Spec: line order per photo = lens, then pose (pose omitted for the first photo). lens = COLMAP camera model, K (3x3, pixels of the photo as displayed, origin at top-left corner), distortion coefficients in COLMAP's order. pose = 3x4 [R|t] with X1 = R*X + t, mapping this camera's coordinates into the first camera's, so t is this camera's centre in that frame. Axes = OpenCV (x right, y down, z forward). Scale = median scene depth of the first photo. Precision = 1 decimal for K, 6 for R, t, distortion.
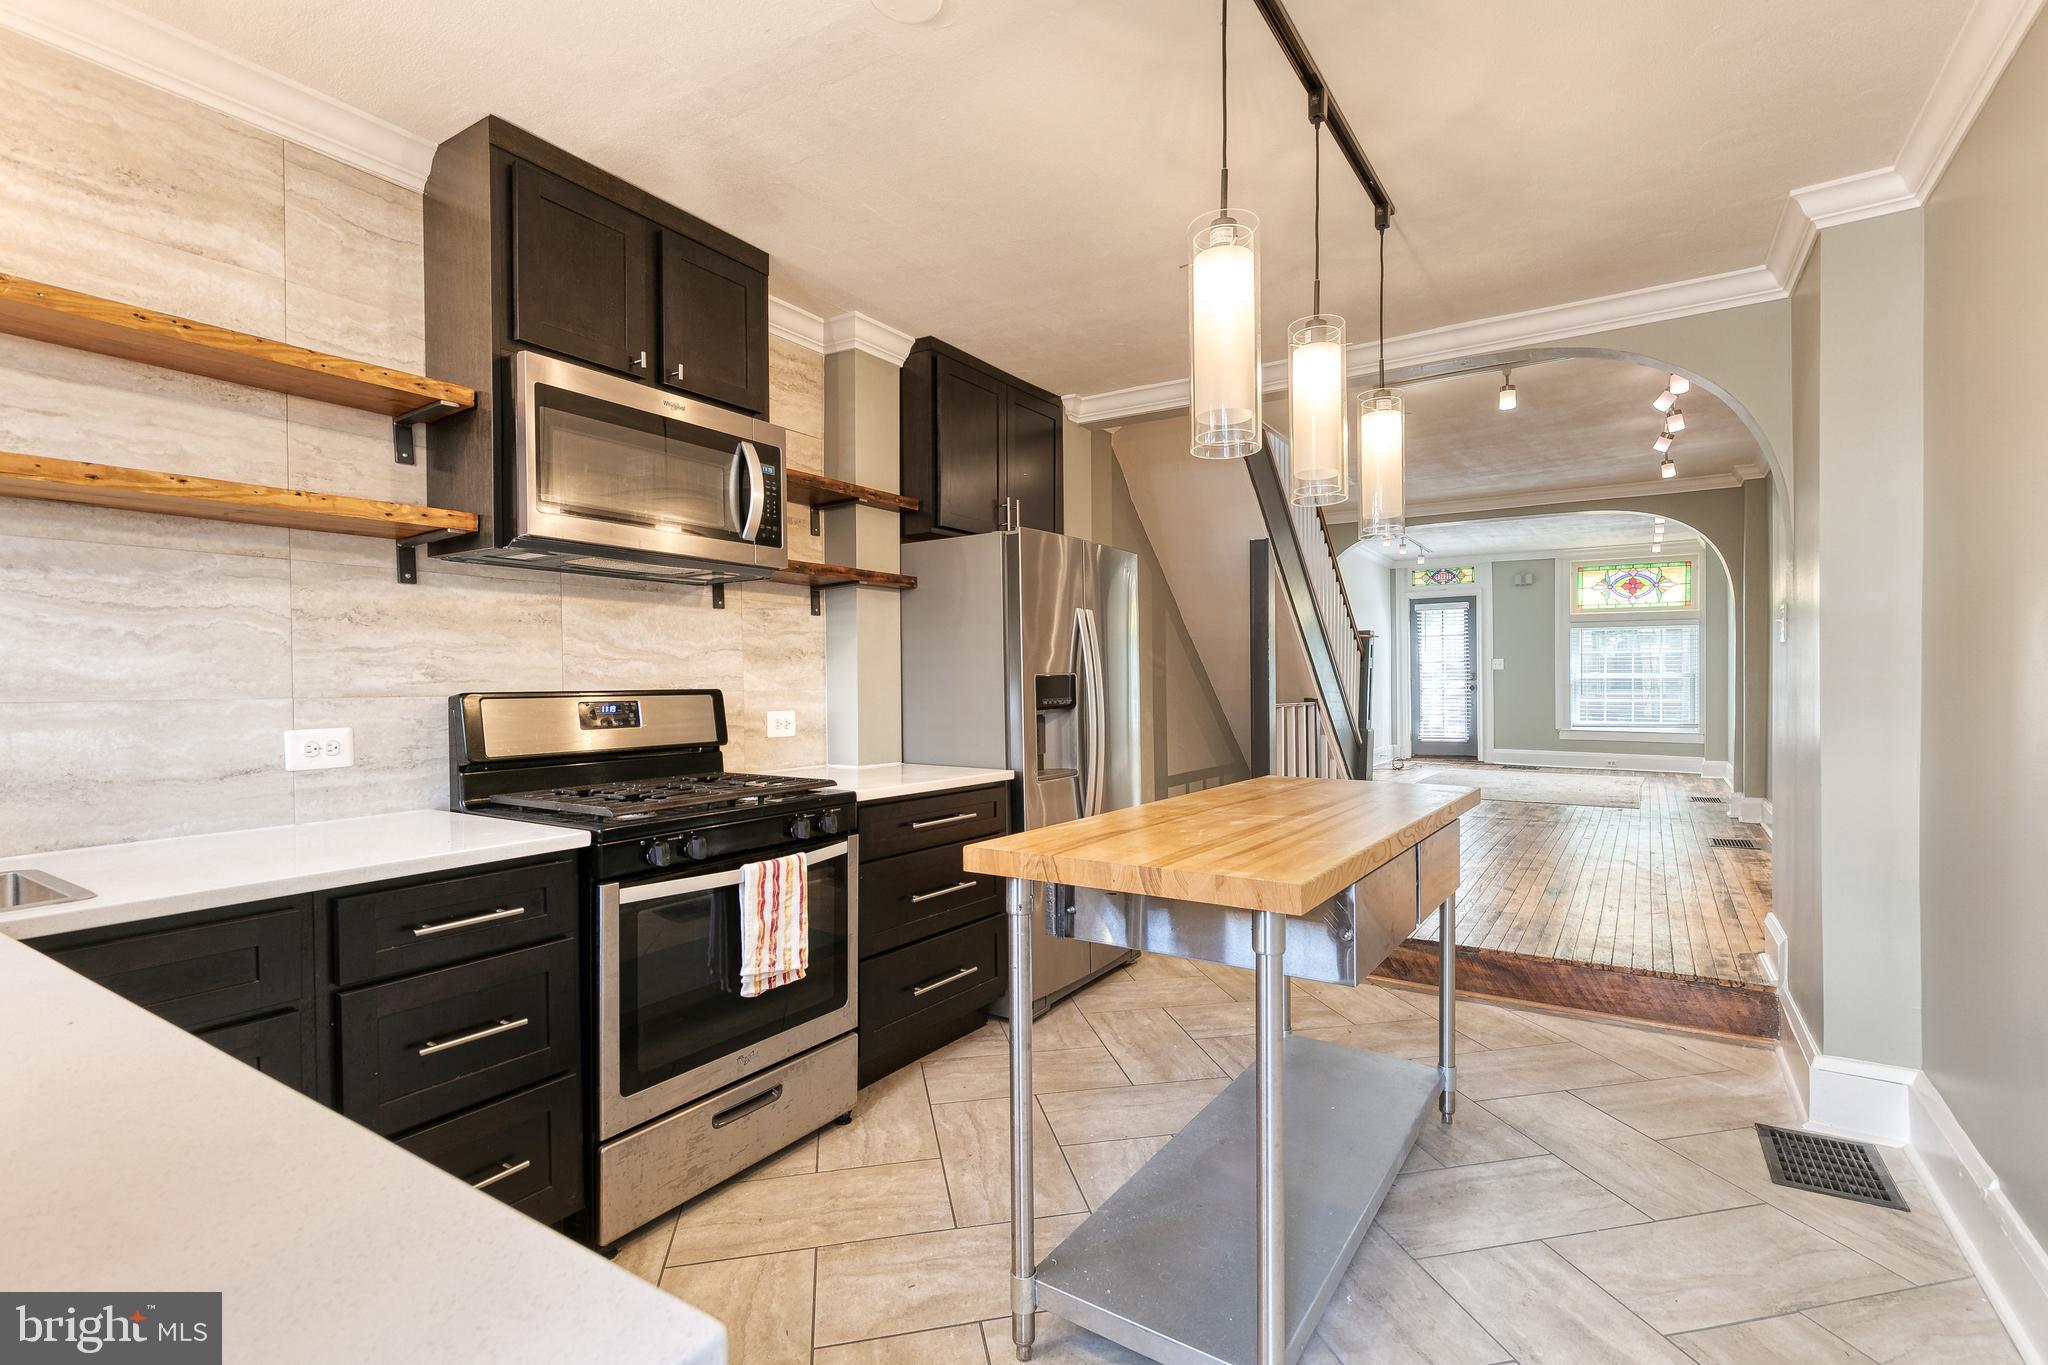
lens RADIAL K [[924.0, 0, 1040.8], [0, 924.0, 688.7], [0, 0, 1]] dist [0.012951, -0.003252]
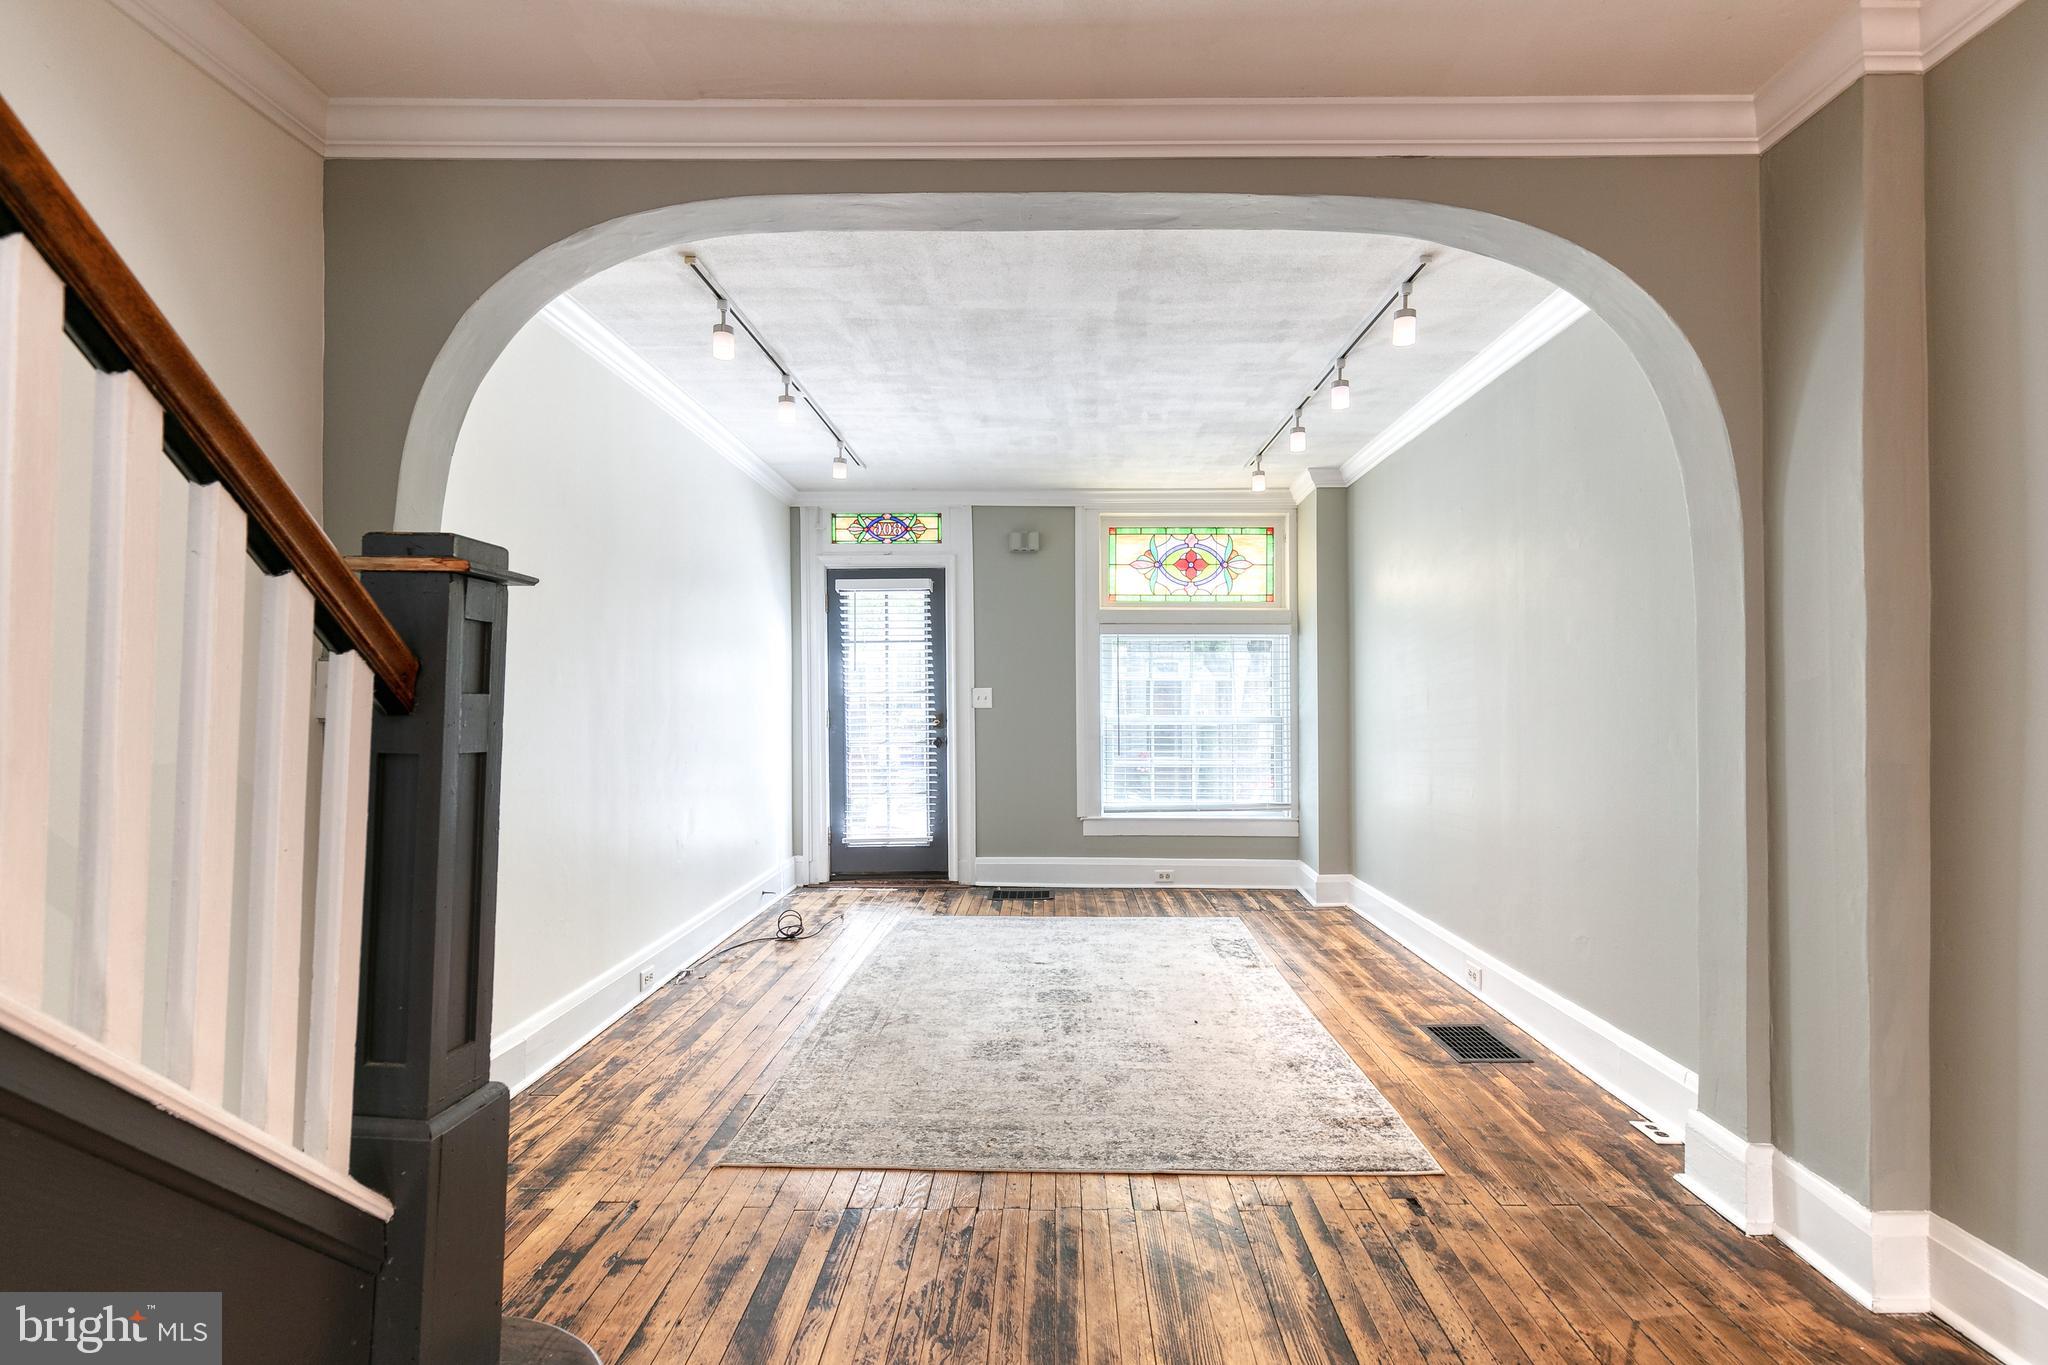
lens RADIAL K [[924.0, 0, 1041.3], [0, 924.0, 685.7], [0, 0, 1]] dist [0.012951, -0.003252]
pose [[0.843962, 0.009541, 0.536318, 0.249674], [0.004003, 0.999702, -0.024083, -0.021812], [-0.536387, 0.022472, 0.843673, 0.562779]]
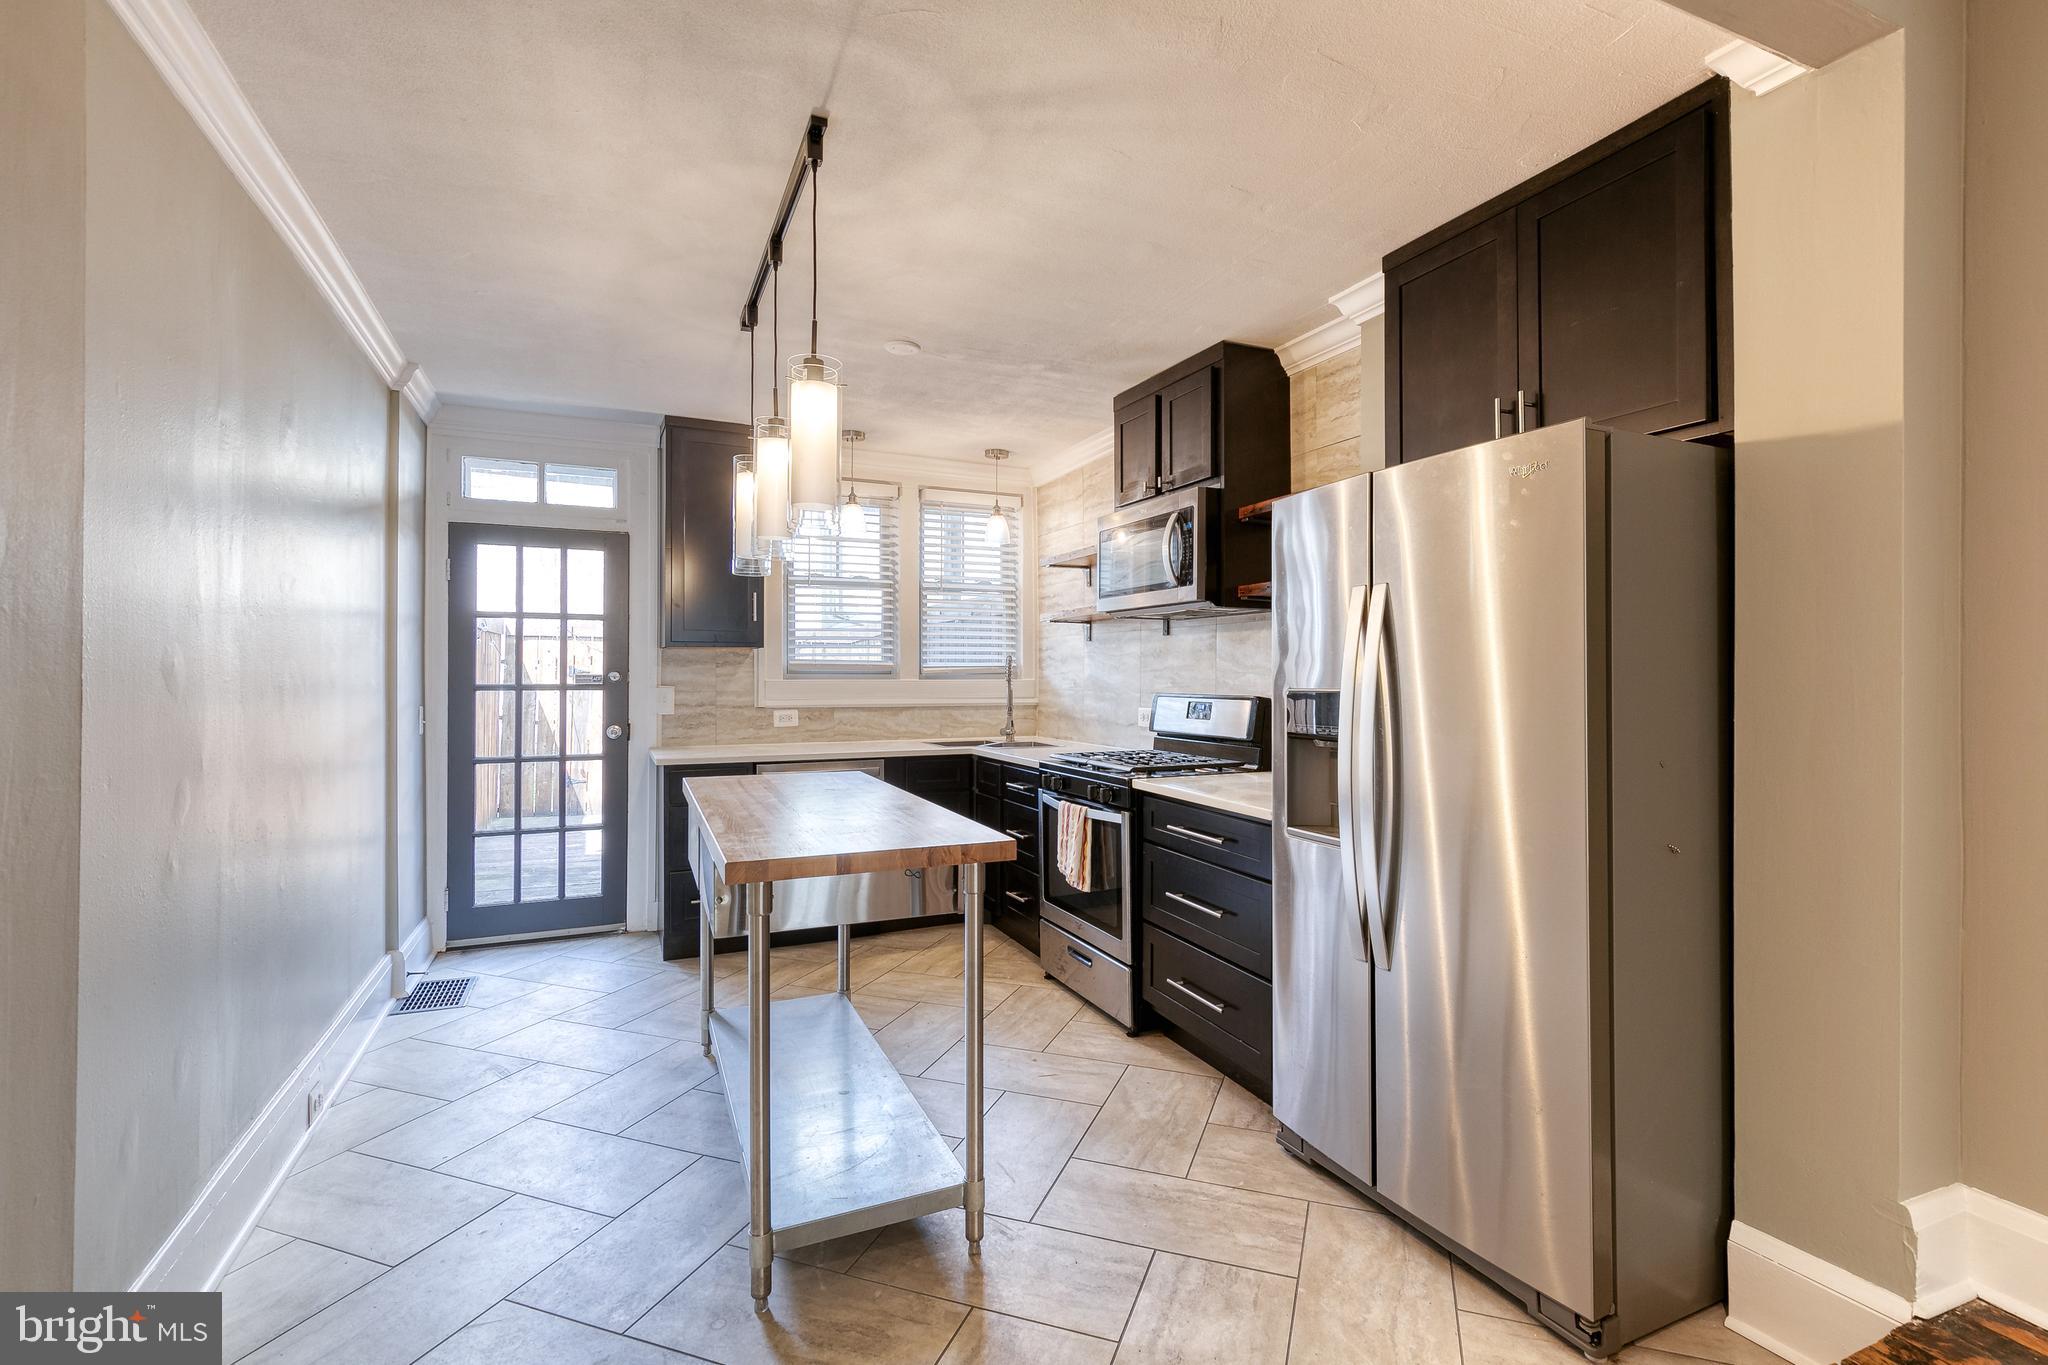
lens RADIAL K [[924.0, 0, 1031.8], [0, 924.0, 675.2], [0, 0, 1]] dist [0.012951, -0.003252]
pose [[-0.537019, 0.004941, -0.843556, 0.232158], [-0.006410, 0.999930, 0.009937, -0.010228], [0.843546, 0.010744, -0.536950, 0.387874]]
